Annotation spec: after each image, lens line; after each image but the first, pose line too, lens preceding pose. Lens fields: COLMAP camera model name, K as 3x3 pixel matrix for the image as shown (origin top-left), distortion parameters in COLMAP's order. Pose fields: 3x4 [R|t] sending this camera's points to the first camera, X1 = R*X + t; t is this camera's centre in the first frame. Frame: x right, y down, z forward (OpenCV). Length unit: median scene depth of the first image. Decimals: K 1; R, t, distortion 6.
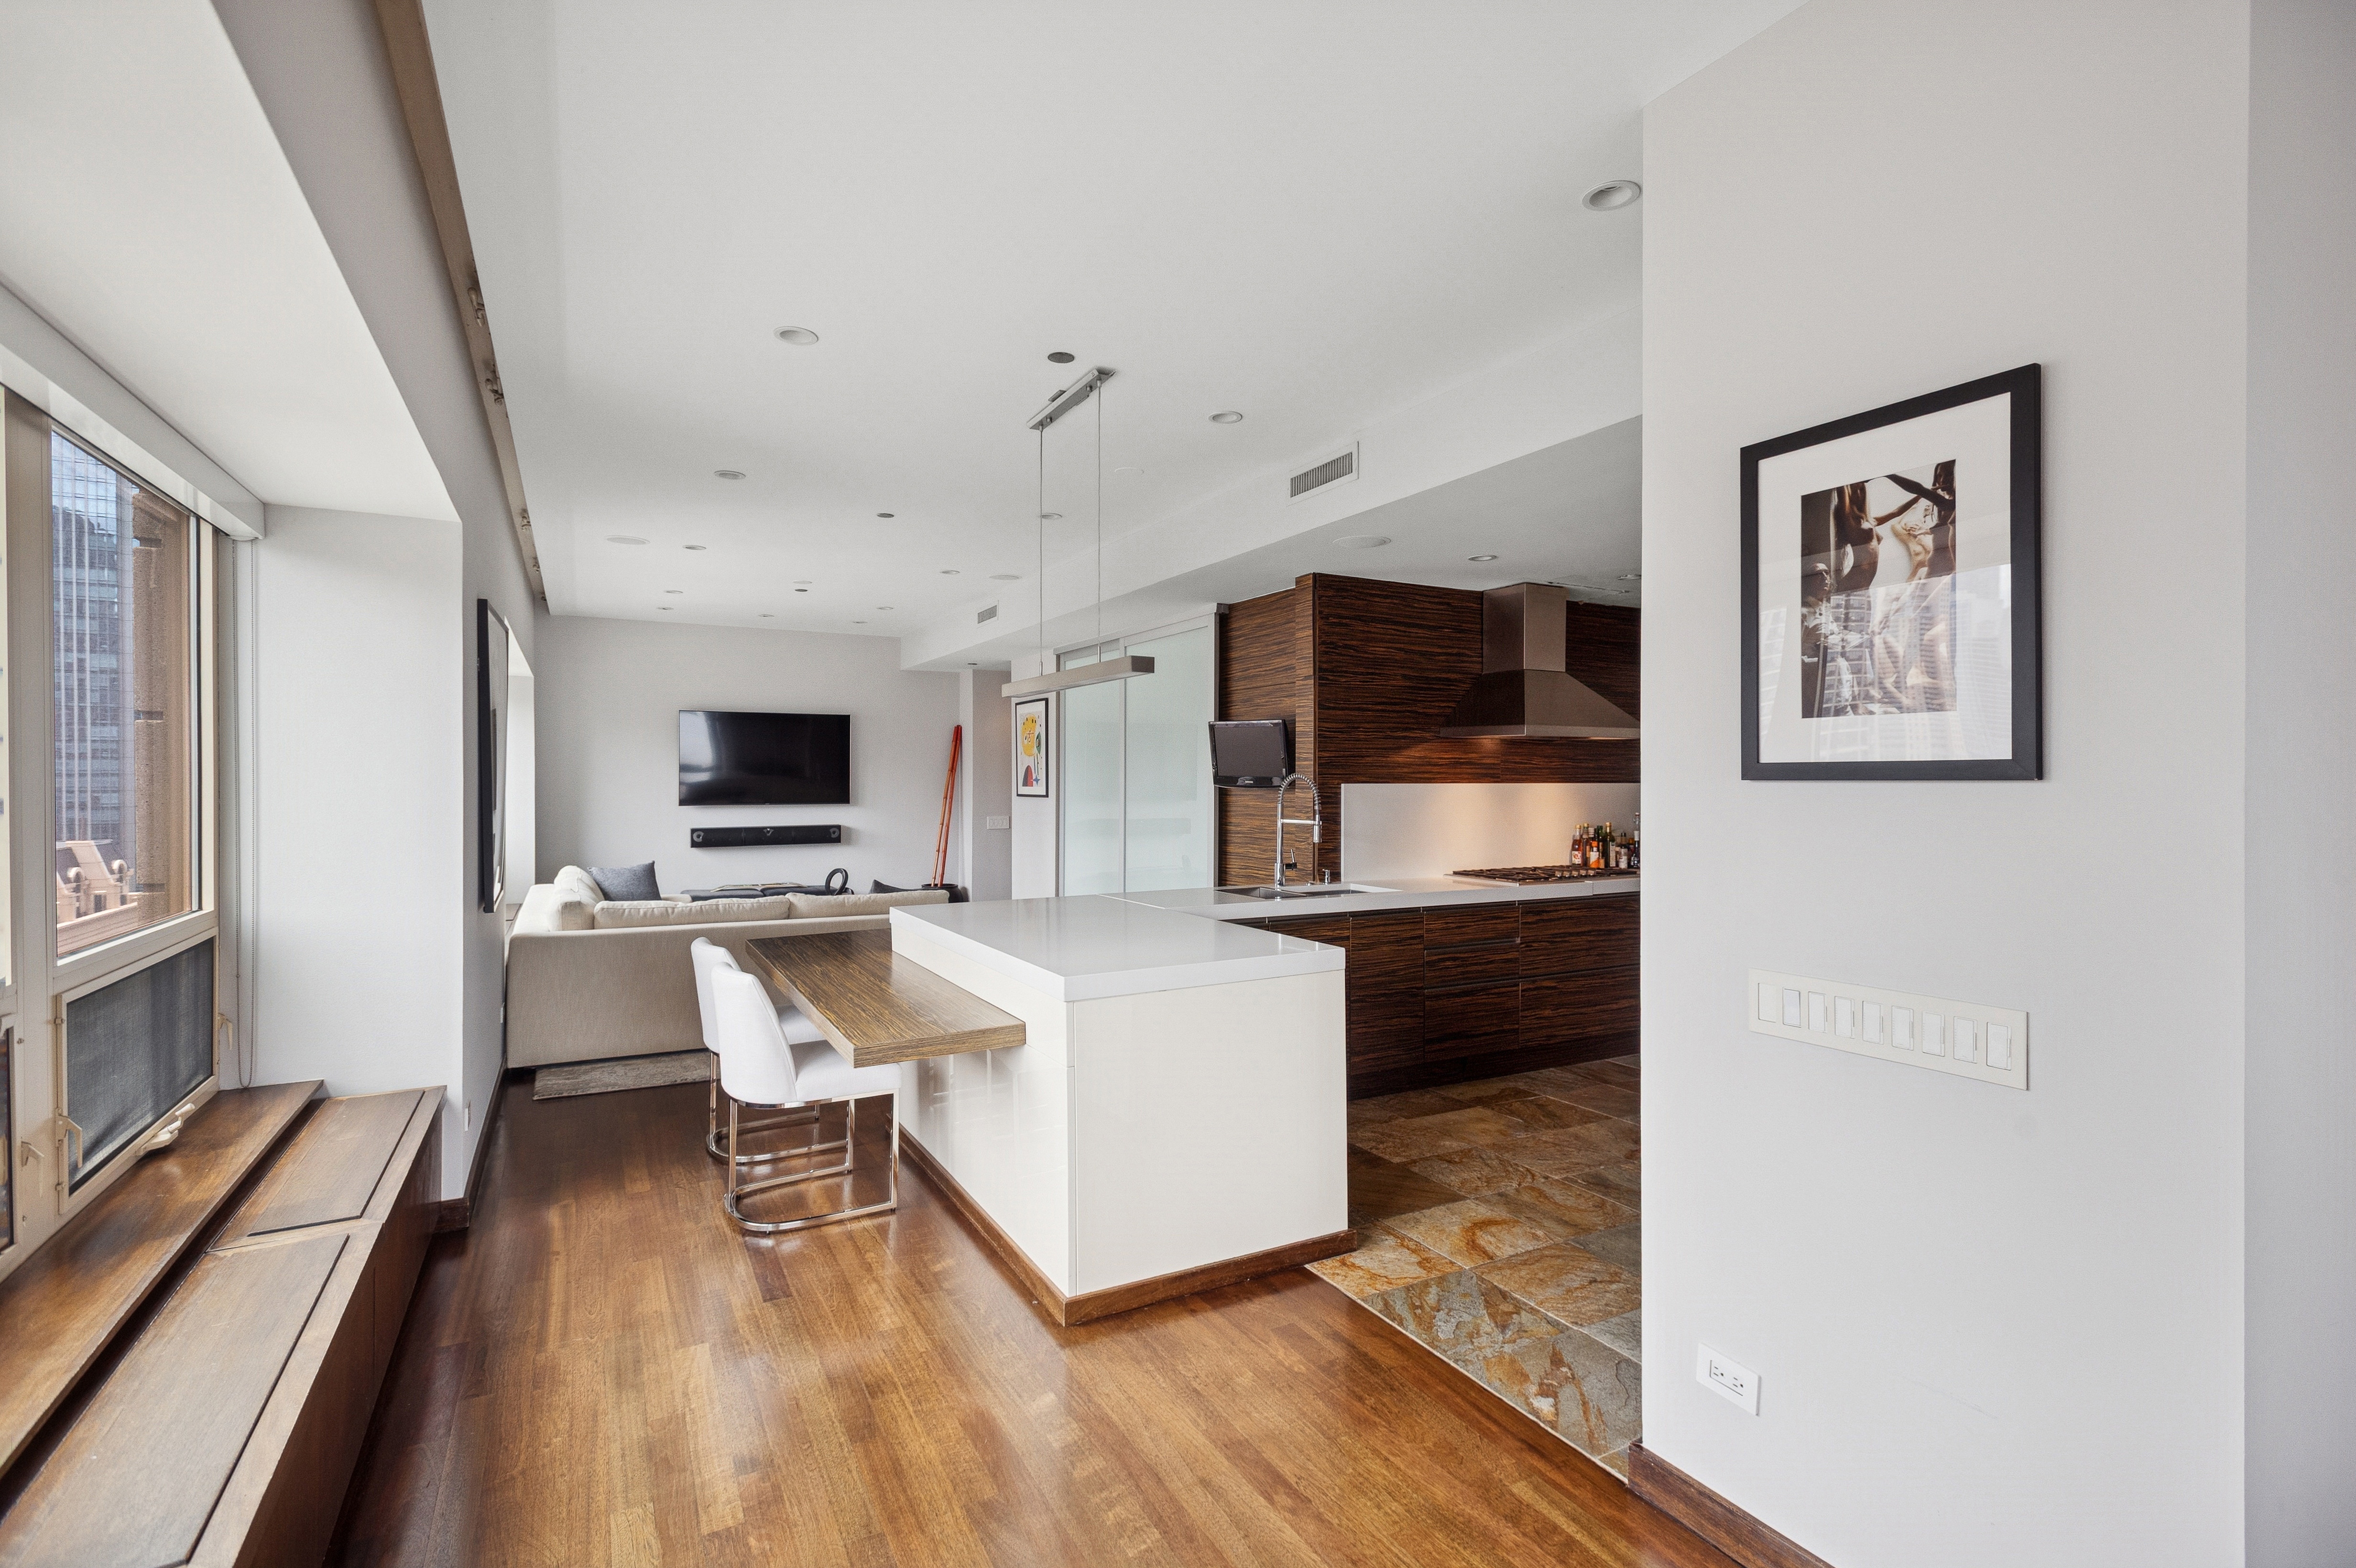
lens RADIAL K [[1115.0, 0, 1186.4], [0, 1115.0, 778.6], [0, 0, 1]] dist [0.014629, -0.000027]
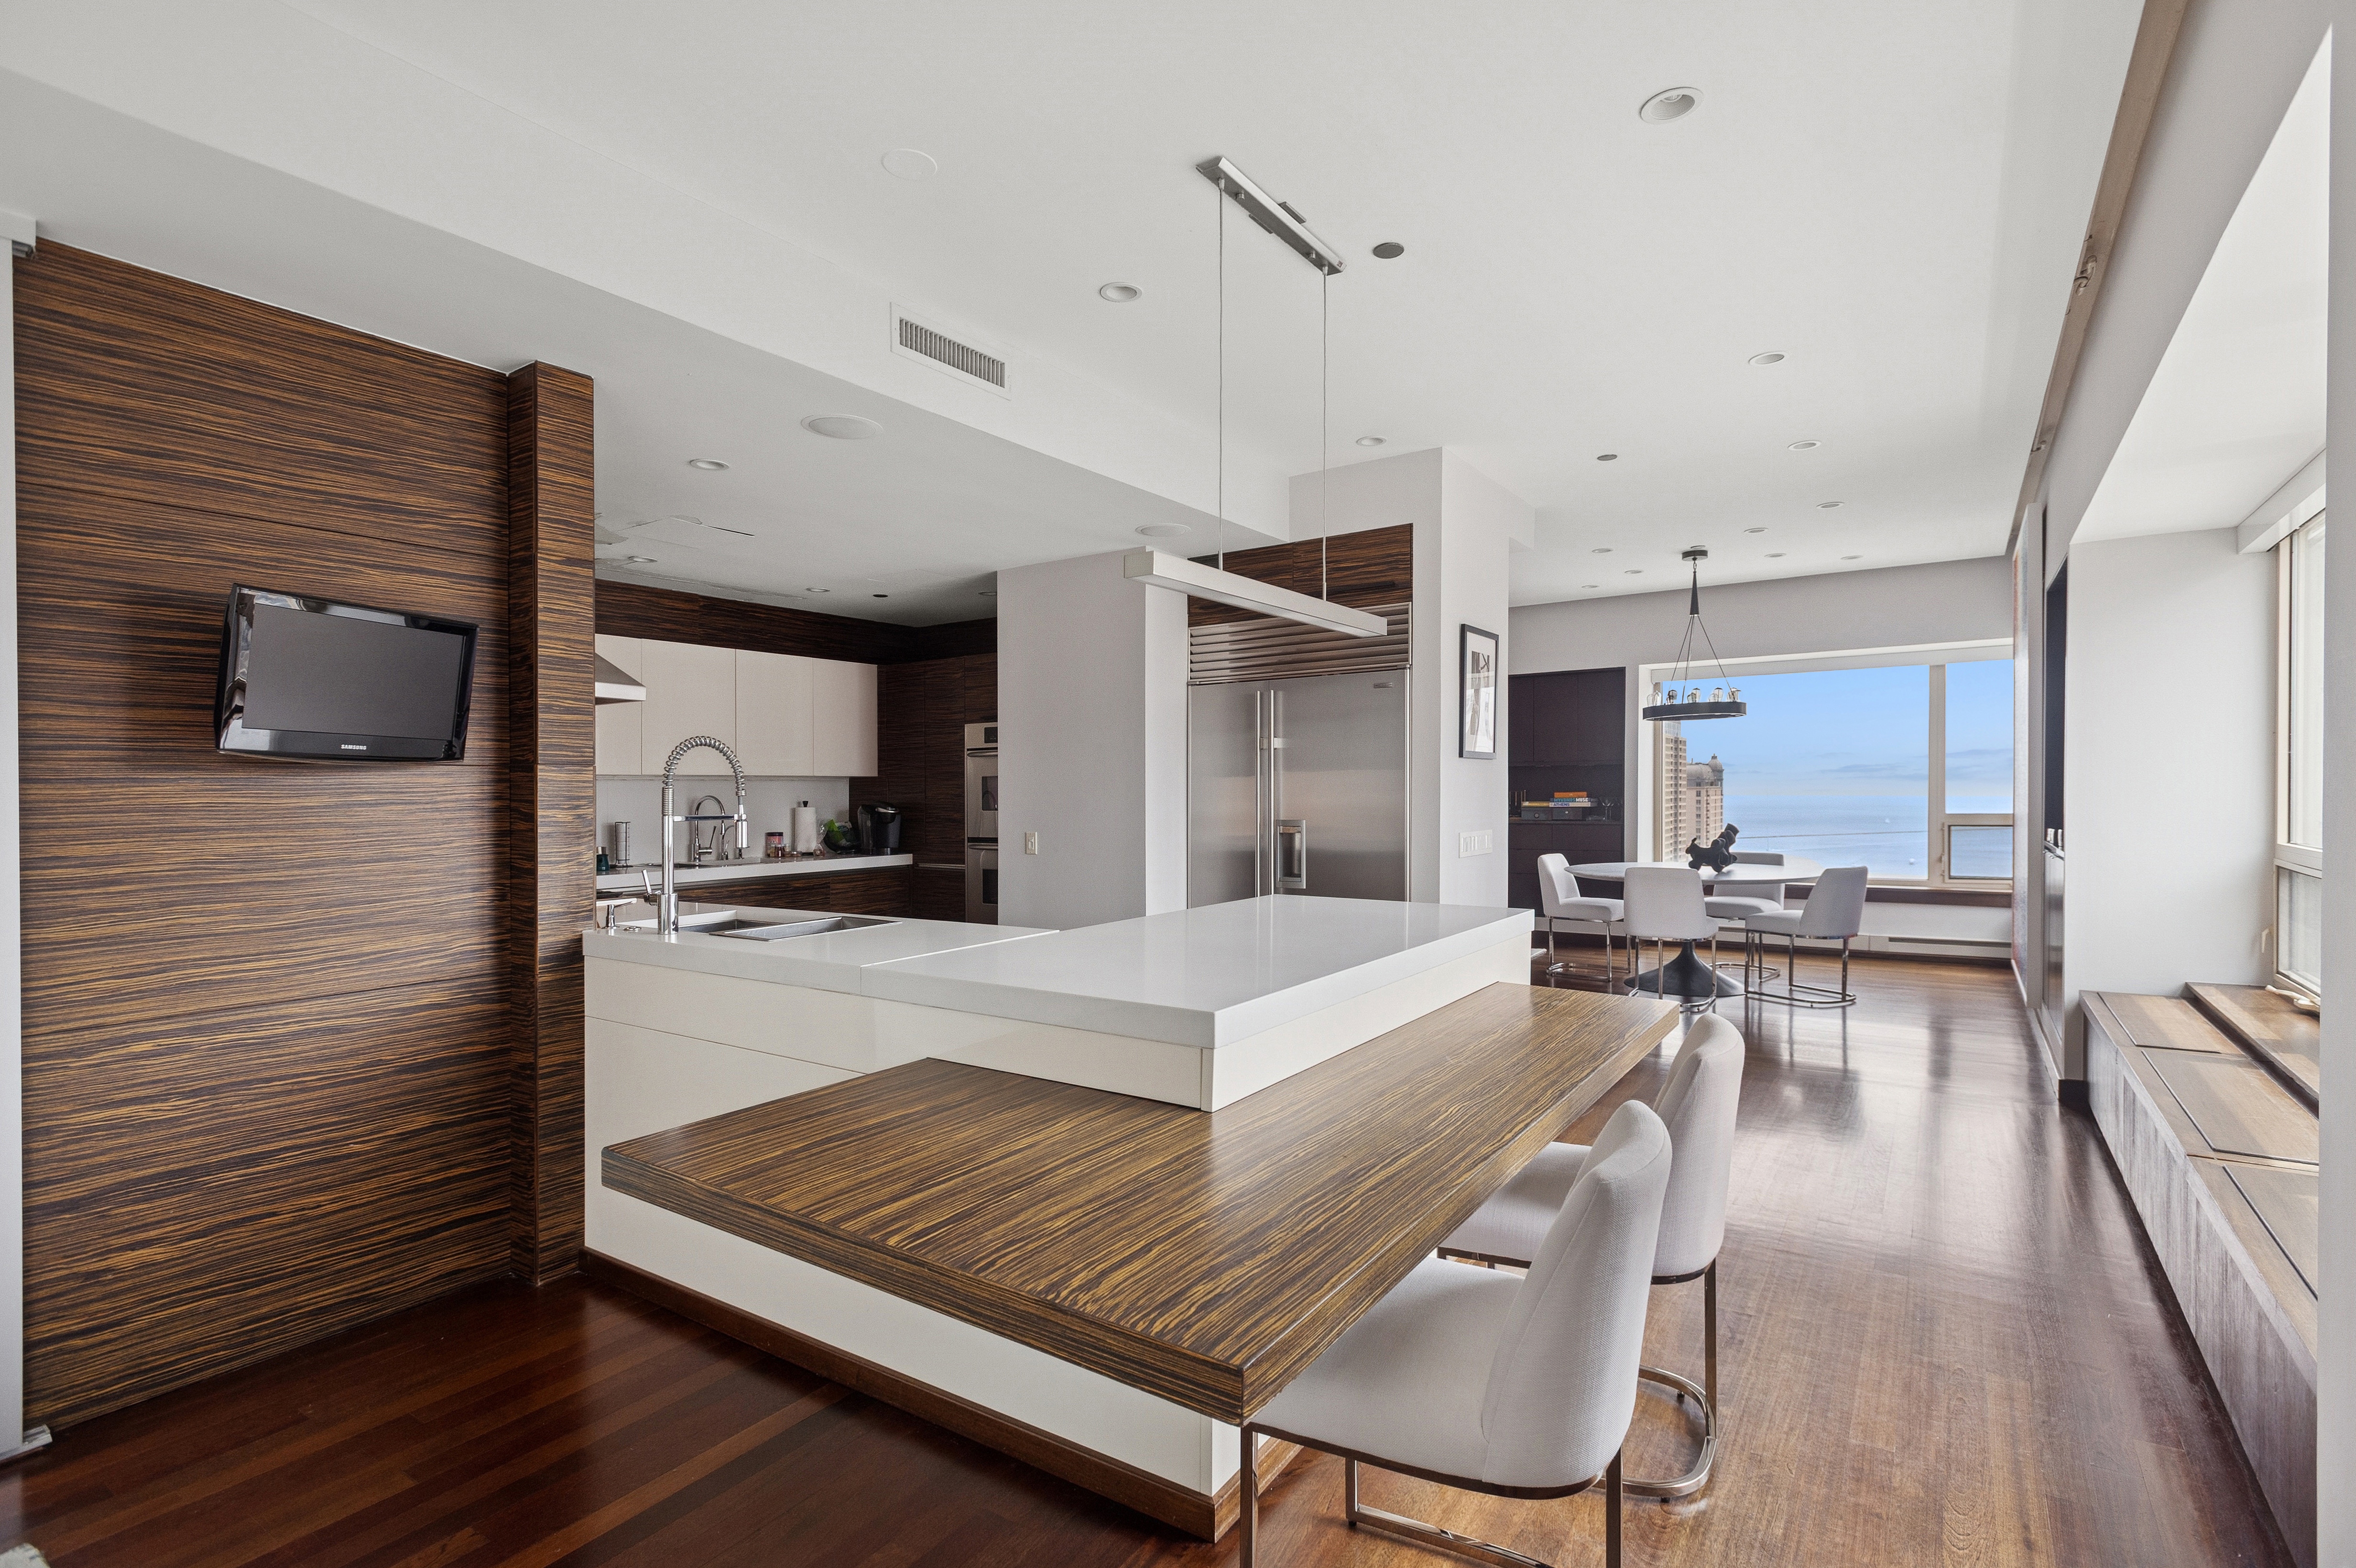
lens RADIAL K [[1099.5, 0, 1180.7], [0, 1099.5, 796.3], [0, 0, 1]] dist [0.002256, -0.000403]
pose [[-0.460556, 0.001109, 0.887630, -0.456773], [0.011859, 0.999918, 0.004904, 0.023676], [-0.887551, 0.012785, -0.460532, 0.884247]]
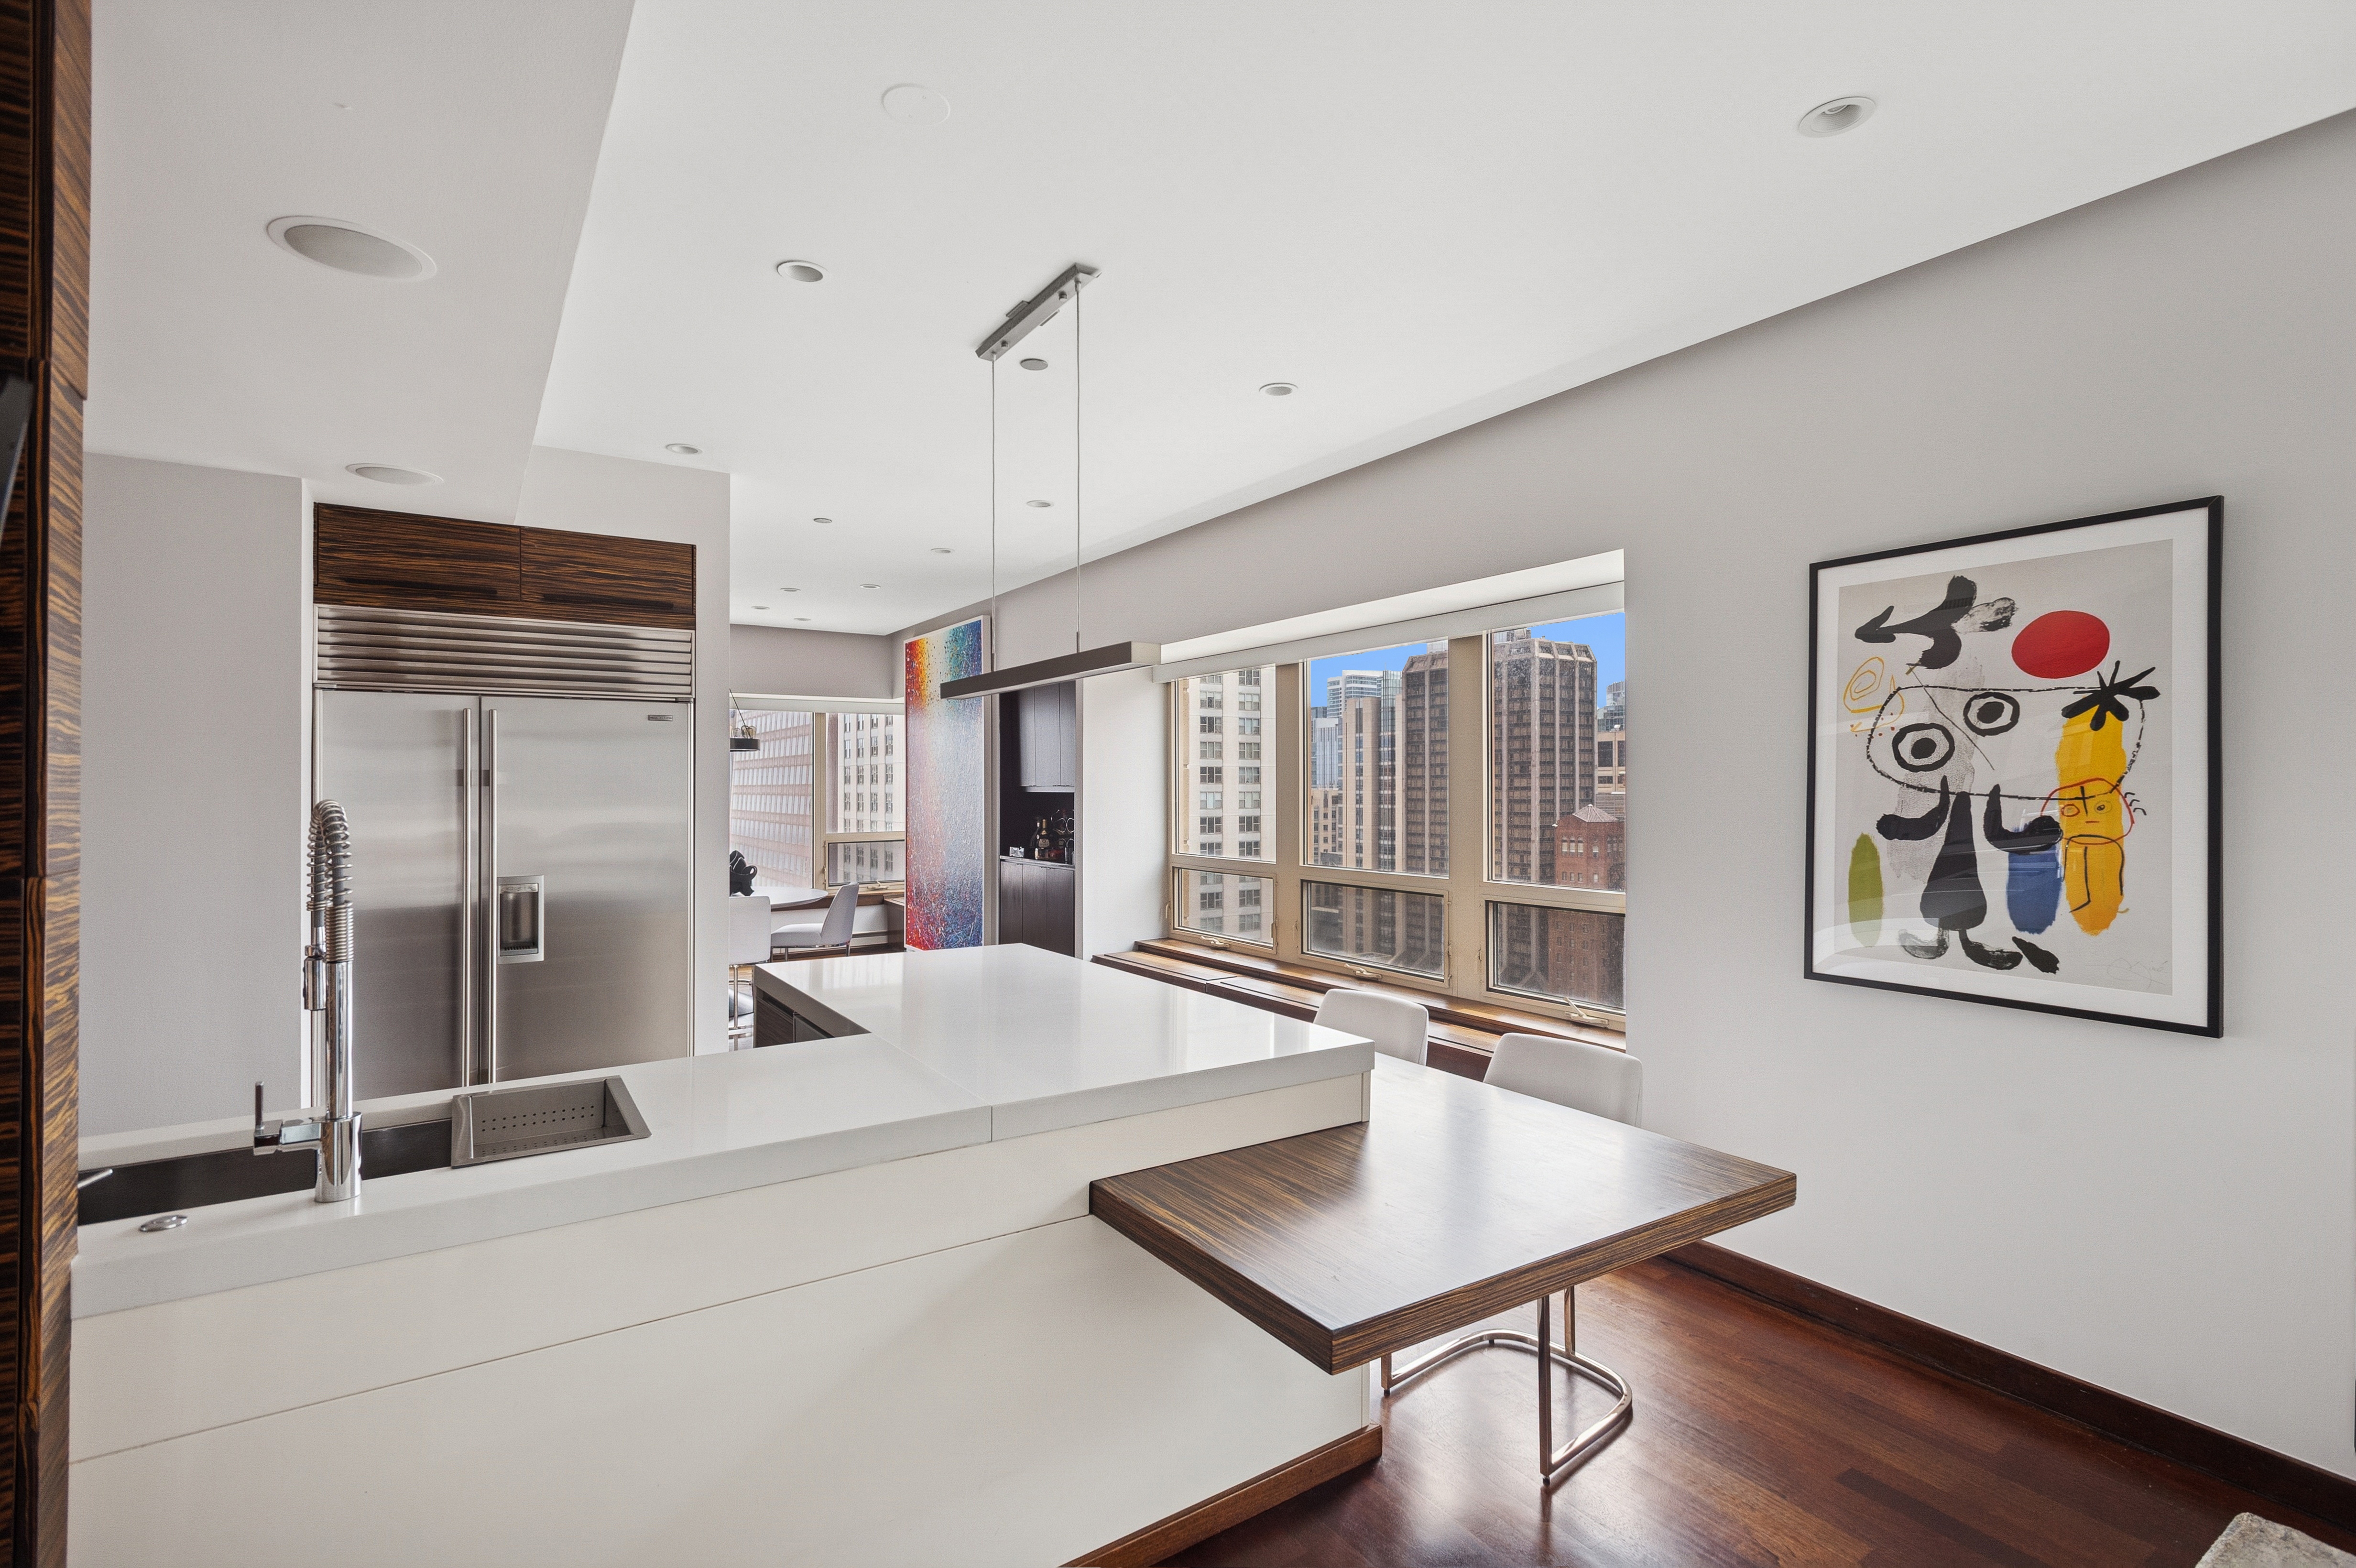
lens RADIAL K [[1115.0, 0, 1186.4], [0, 1115.0, 778.6], [0, 0, 1]] dist [0.014629, -0.000027]
pose [[-0.996832, 0.002693, -0.079490, -0.101534], [0.003085, 0.999984, -0.004804, -0.007530], [0.079476, -0.005034, -0.996824, 1.124791]]
